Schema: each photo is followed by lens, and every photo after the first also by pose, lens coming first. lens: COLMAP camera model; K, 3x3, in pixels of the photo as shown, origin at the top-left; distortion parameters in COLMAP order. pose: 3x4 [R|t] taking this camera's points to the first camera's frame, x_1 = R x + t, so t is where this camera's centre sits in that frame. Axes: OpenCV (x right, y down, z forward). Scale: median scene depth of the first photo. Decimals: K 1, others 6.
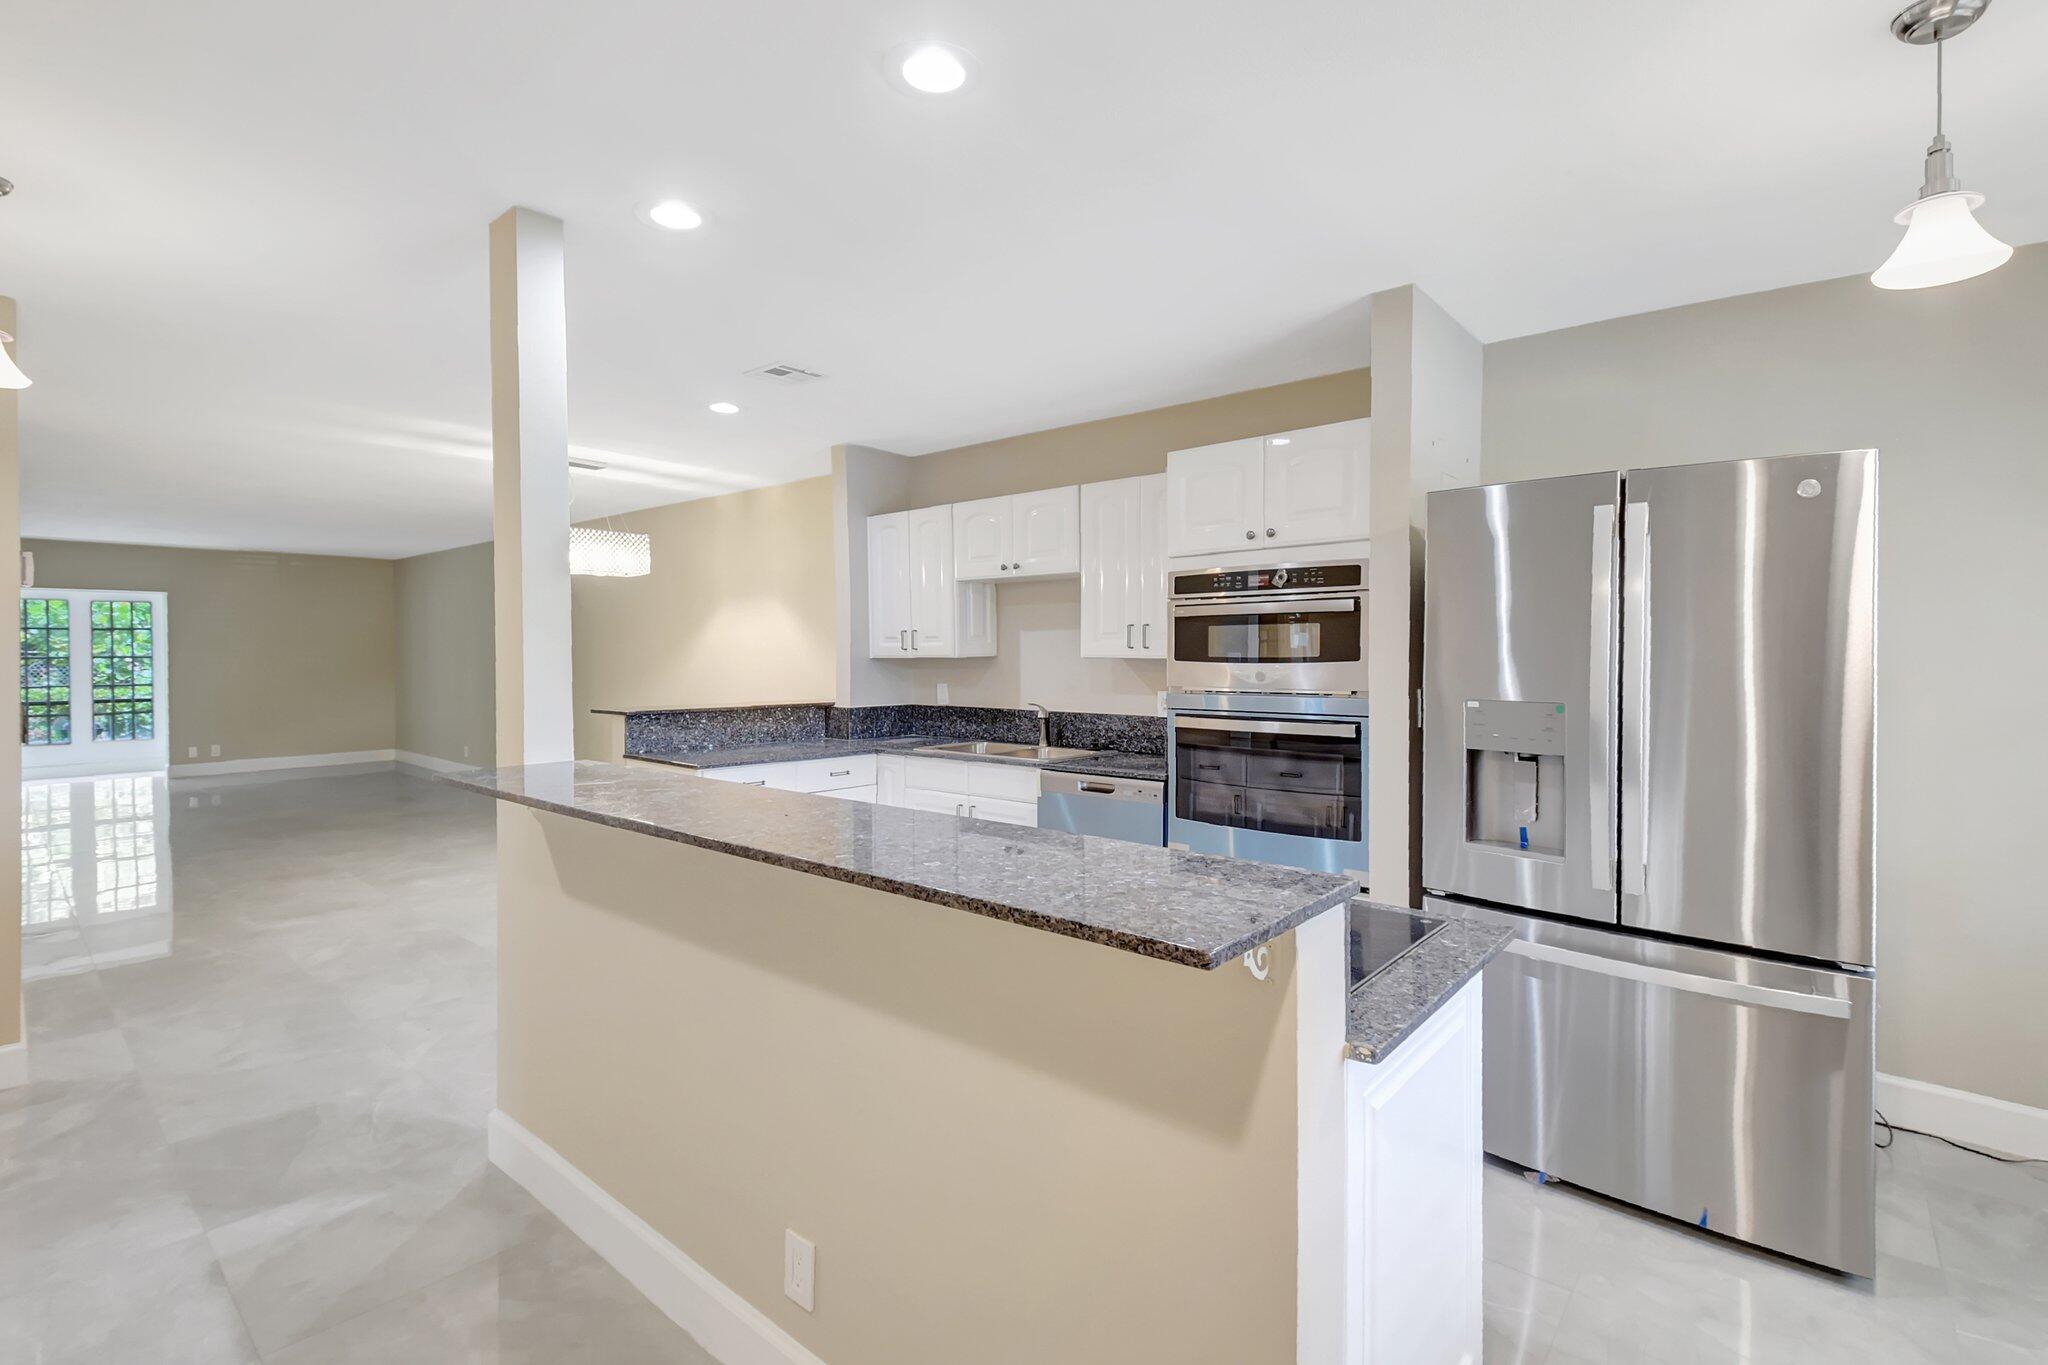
lens RADIAL K [[906.1, 0, 1051.4], [0, 906.1, 657.1], [0, 0, 1]] dist [0.000783, -0.005918]
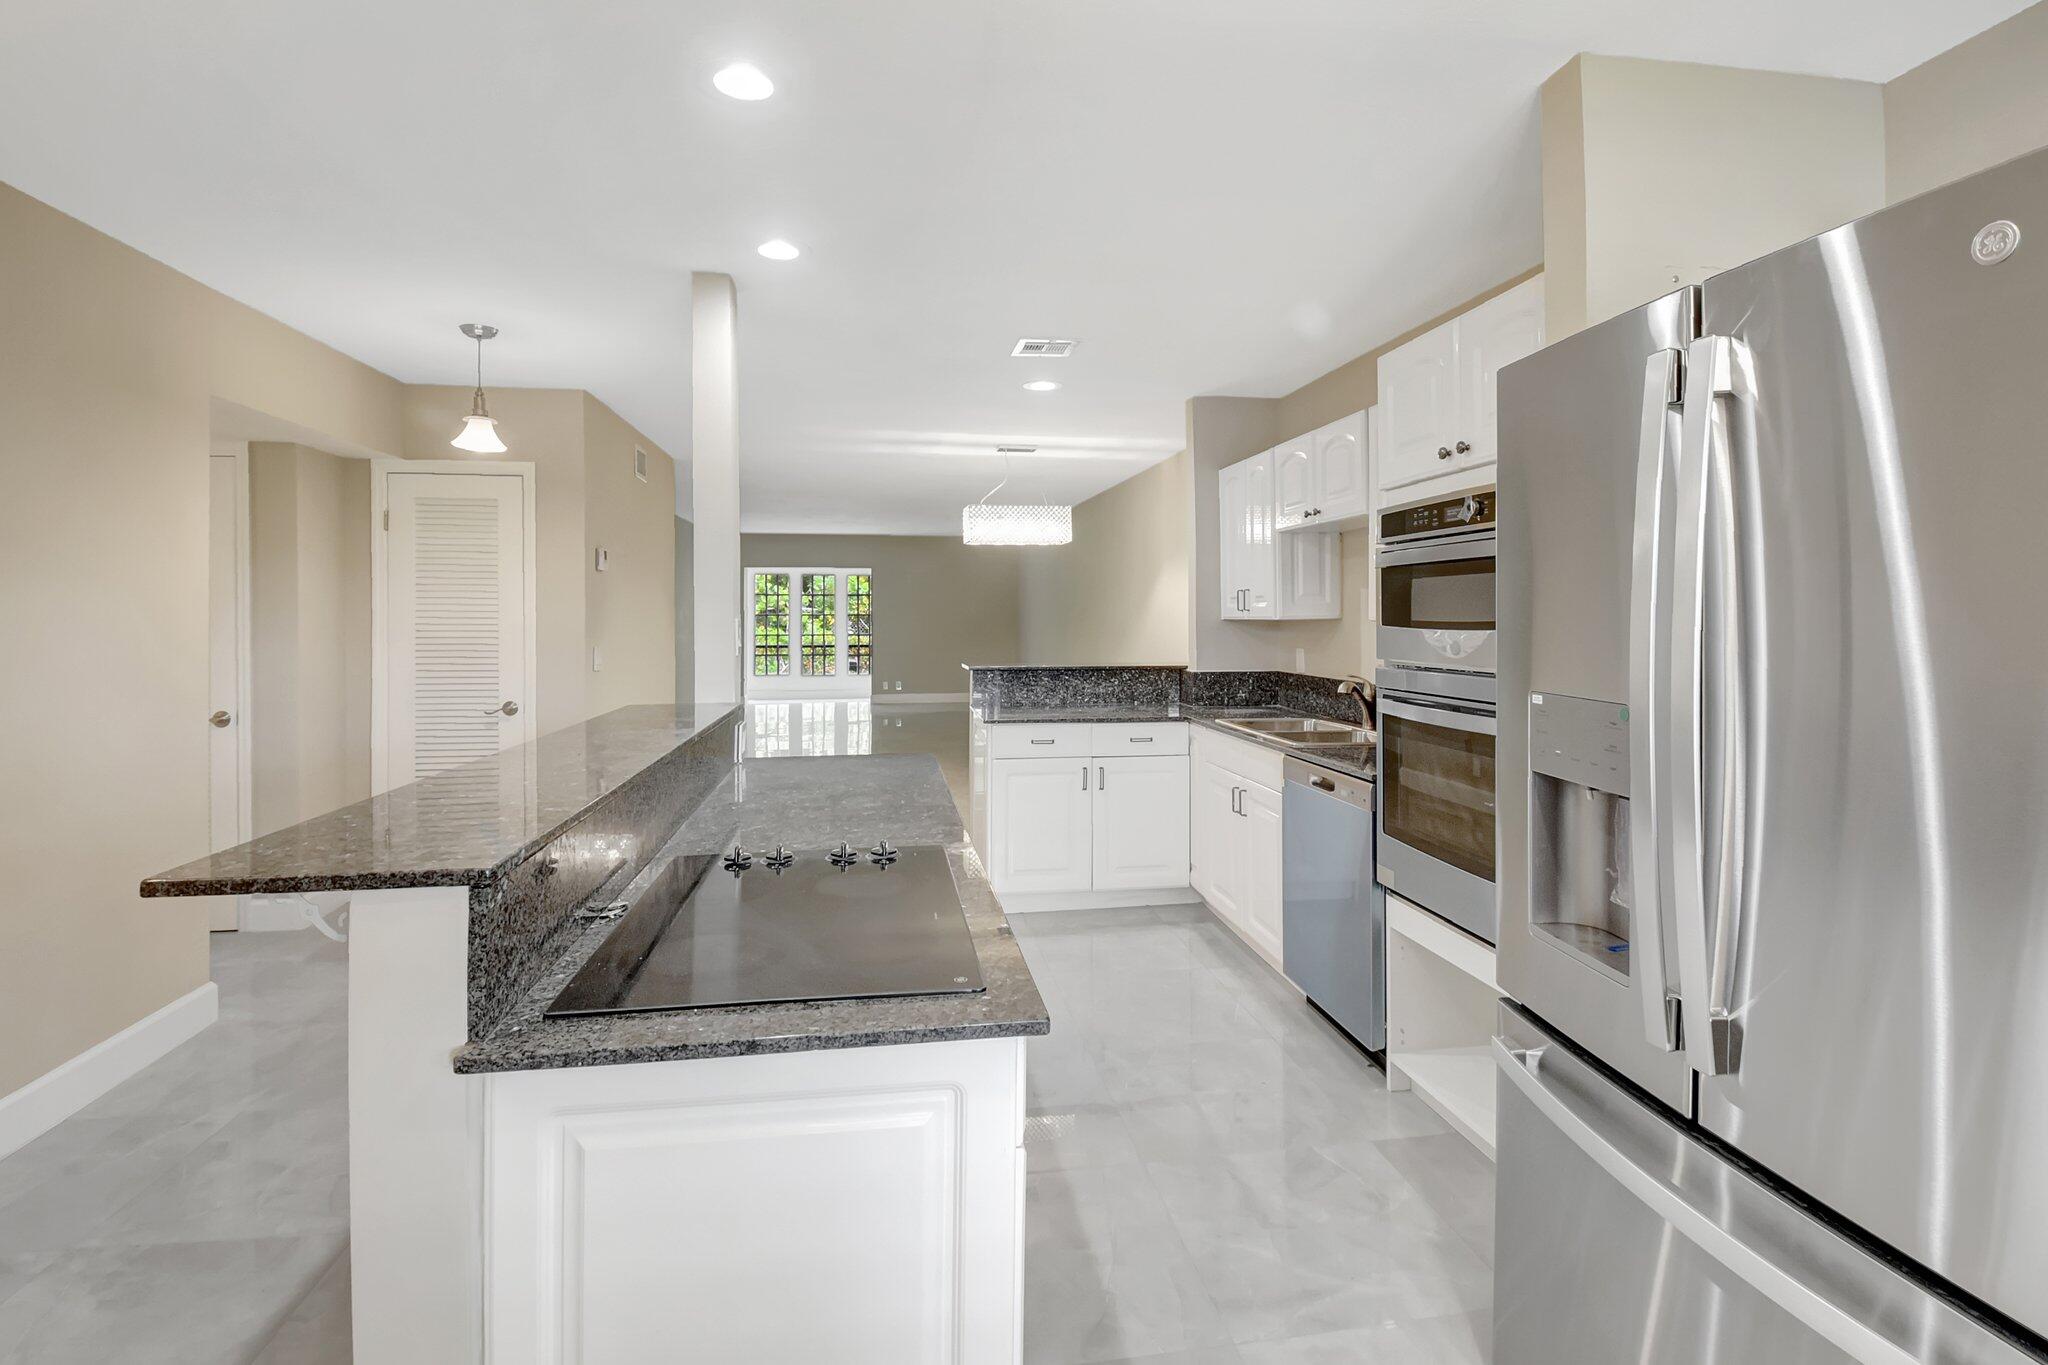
lens RADIAL K [[956.9, 0, 1016.6], [0, 956.9, 577.0], [0, 0, 1]] dist [-0.049305, -0.000114]
pose [[0.739013, -0.025326, -0.673215, 0.309080], [-0.002092, 0.999202, -0.039886, -0.002724], [0.673688, 0.030885, 0.738370, 0.138656]]
